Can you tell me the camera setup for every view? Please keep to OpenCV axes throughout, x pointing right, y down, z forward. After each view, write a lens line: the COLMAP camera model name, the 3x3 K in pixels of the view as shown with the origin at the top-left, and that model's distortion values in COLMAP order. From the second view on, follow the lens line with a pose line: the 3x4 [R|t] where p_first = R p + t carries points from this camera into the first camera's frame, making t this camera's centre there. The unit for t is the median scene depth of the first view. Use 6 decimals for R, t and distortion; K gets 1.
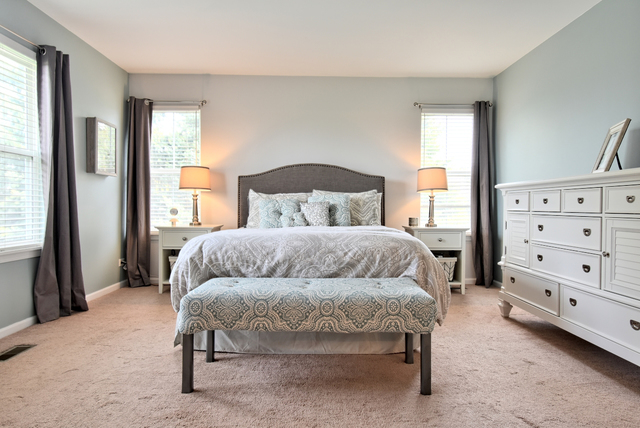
lens RADIAL K [[414.9, 0, 320.9], [0, 414.9, 206.4], [0, 0, 1]] dist [0.001670, 0.000193]
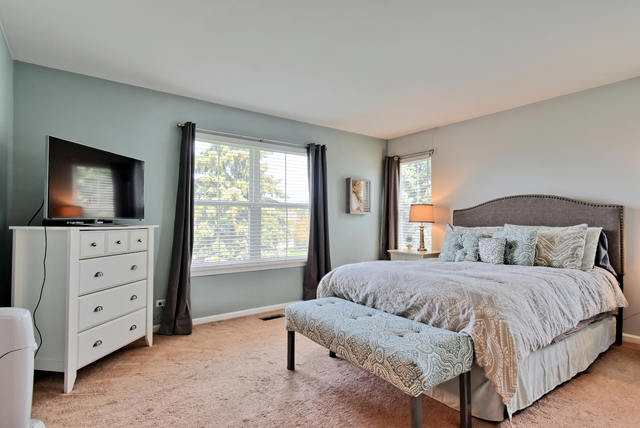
lens RADIAL K [[335.9, 0, 320.4], [0, 335.9, 208.1], [0, 0, 1]] dist [-0.001015, -0.000568]
pose [[0.571584, -0.035455, -0.819777, 0.537687], [0.004157, 0.999178, -0.040316, -0.066539], [0.820533, 0.019637, 0.571262, 0.253591]]
